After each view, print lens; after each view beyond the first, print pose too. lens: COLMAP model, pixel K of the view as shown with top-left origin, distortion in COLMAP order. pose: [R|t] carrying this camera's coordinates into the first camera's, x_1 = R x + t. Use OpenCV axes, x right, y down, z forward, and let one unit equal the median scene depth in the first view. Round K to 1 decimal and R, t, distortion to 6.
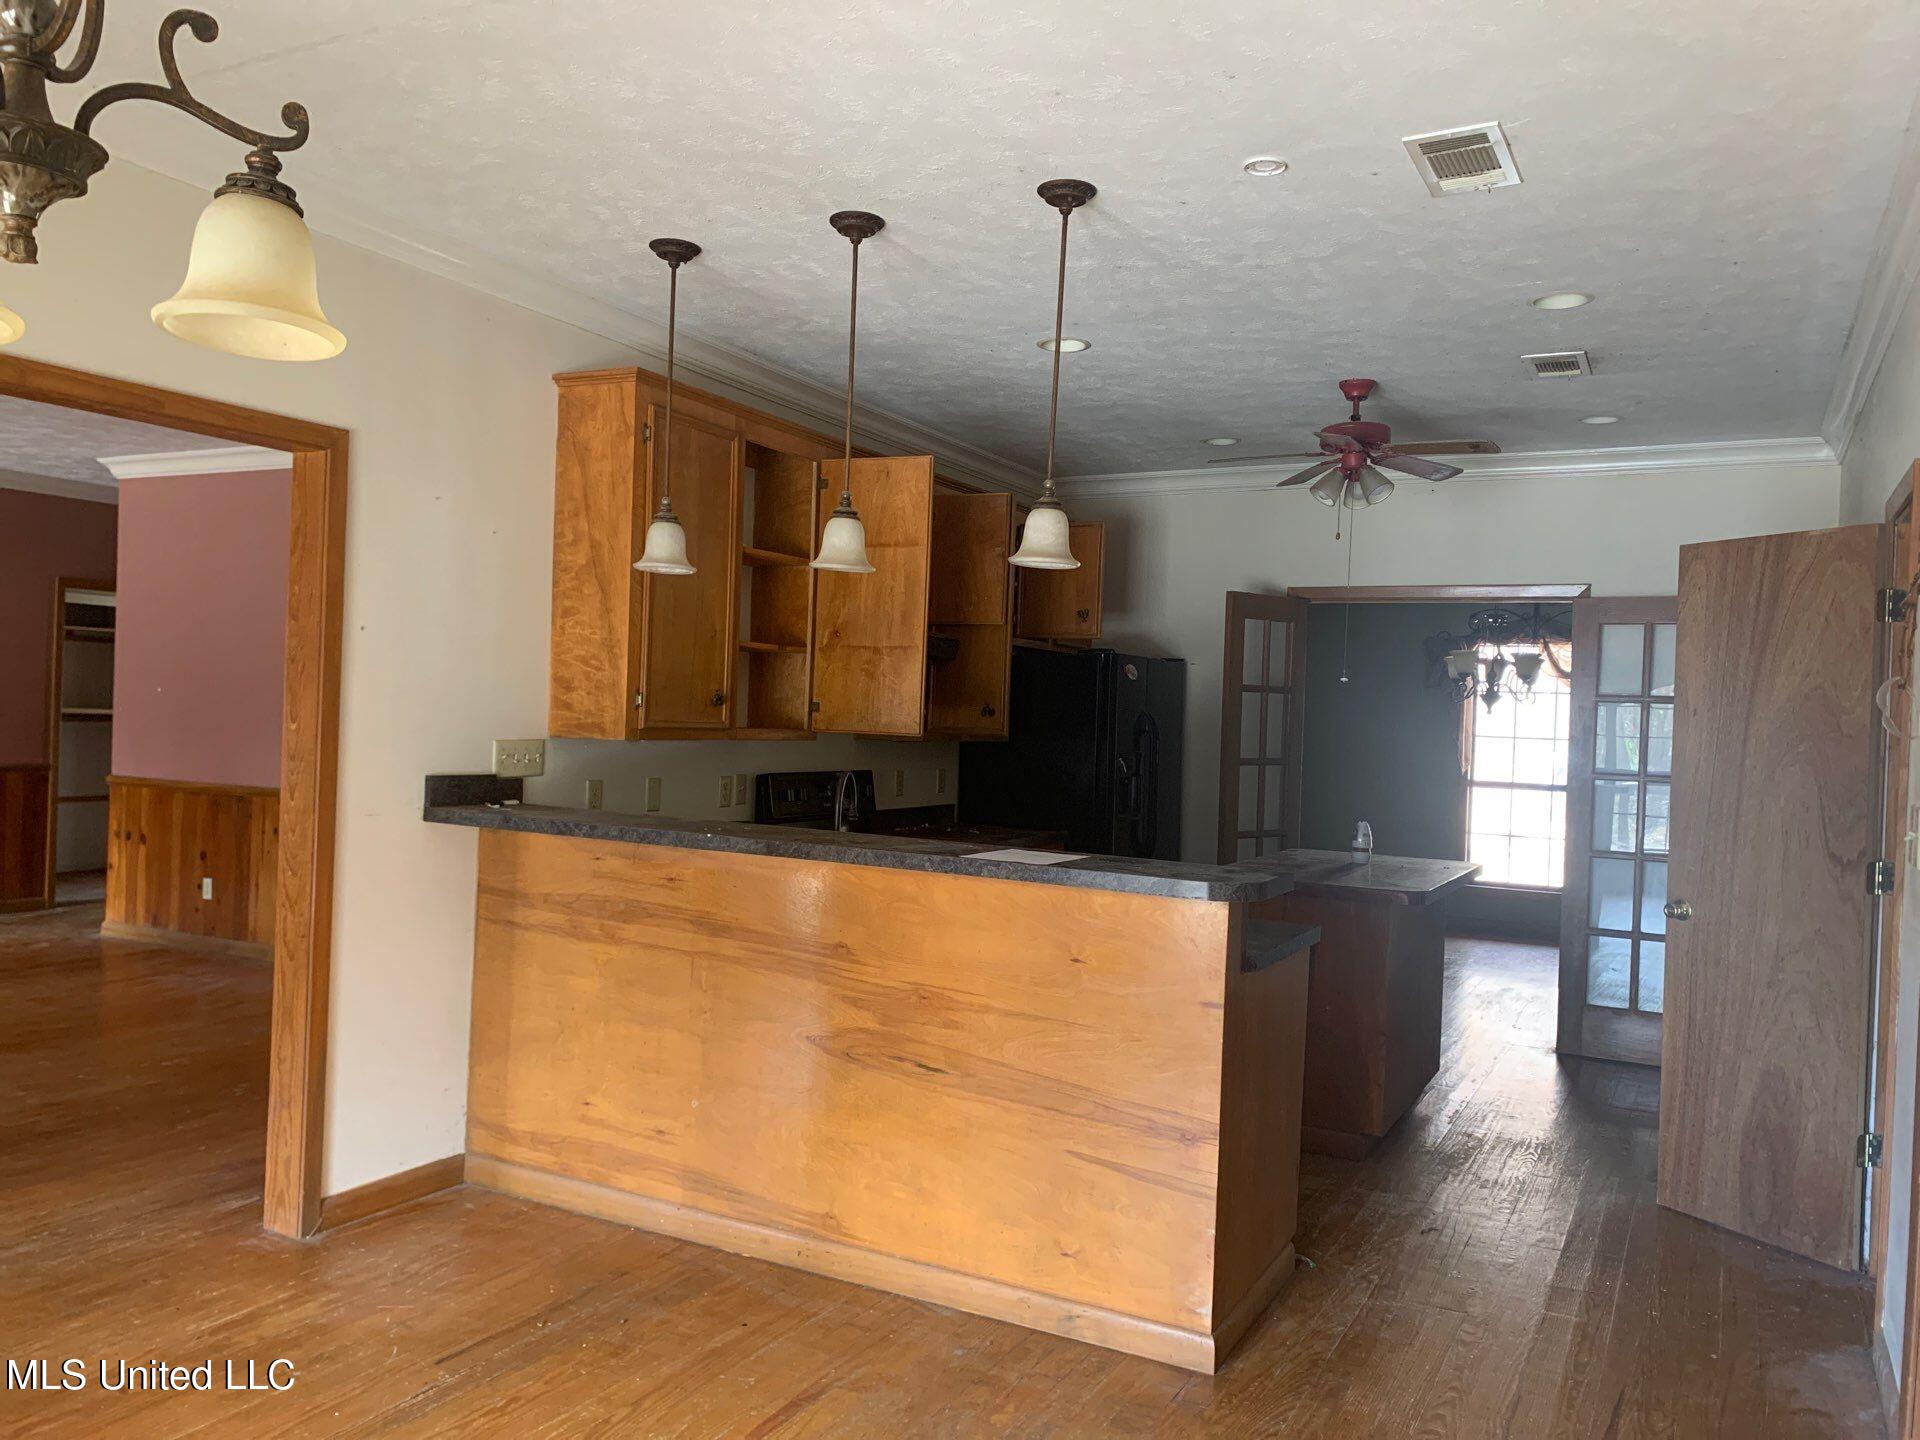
lens RADIAL K [[1443.3, 0, 959.8], [0, 1443.3, 726.1], [0, 0, 1]] dist [0.046459, -0.046246]
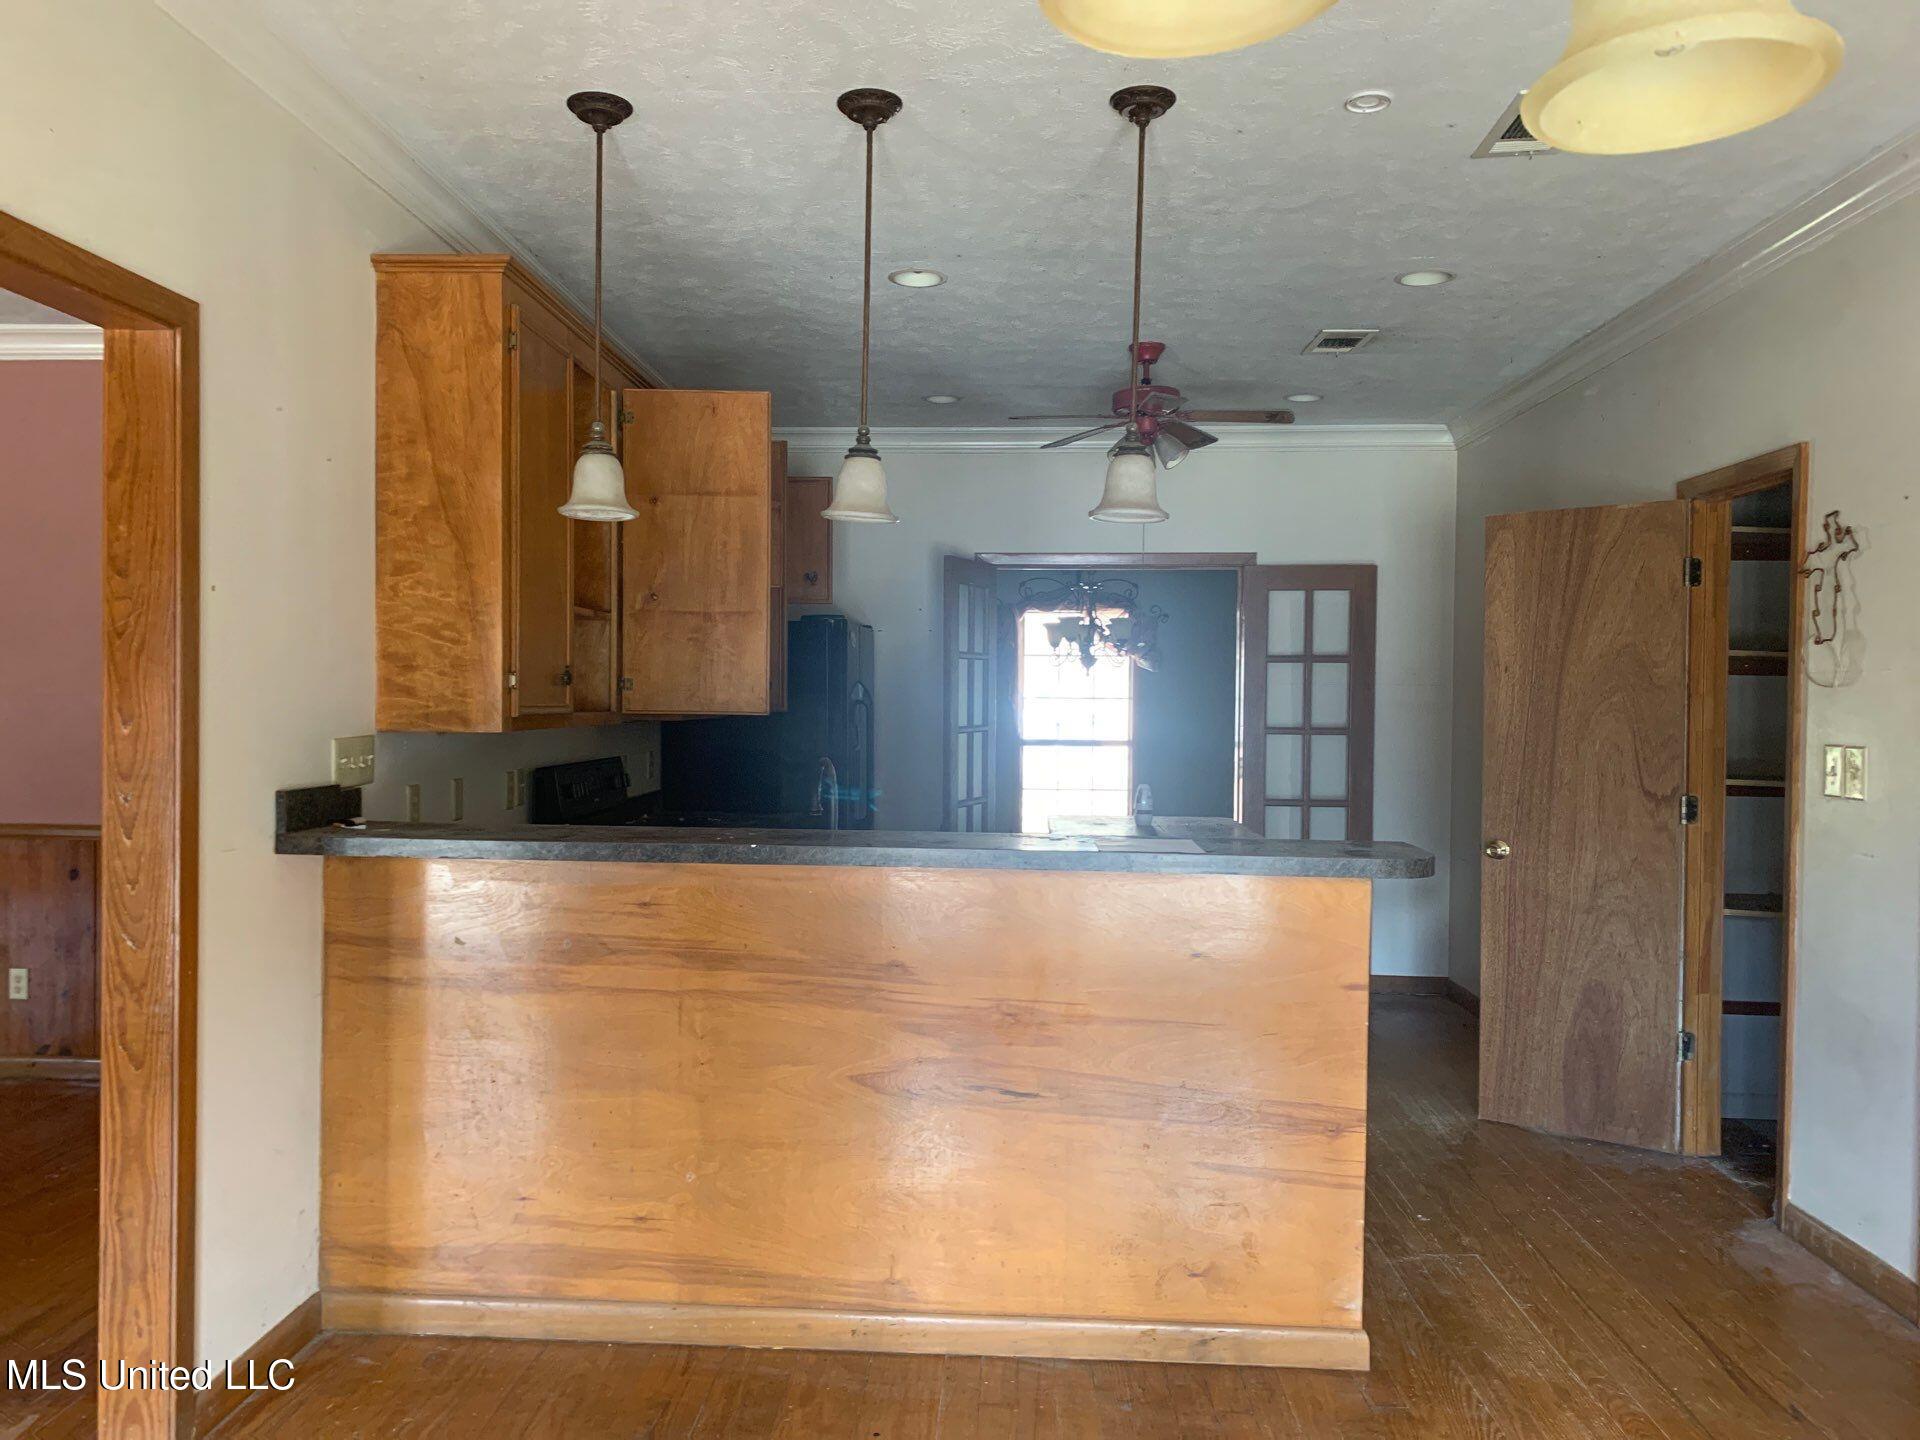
lens RADIAL K [[1443.3, 0, 955.3], [0, 1443.3, 728.3], [0, 0, 1]] dist [0.046459, -0.046246]
pose [[0.908982, -0.037323, 0.415162, -0.350800], [0.026996, 0.999163, 0.030719, -0.010489], [-0.415961, -0.016715, 0.909229, 0.190352]]
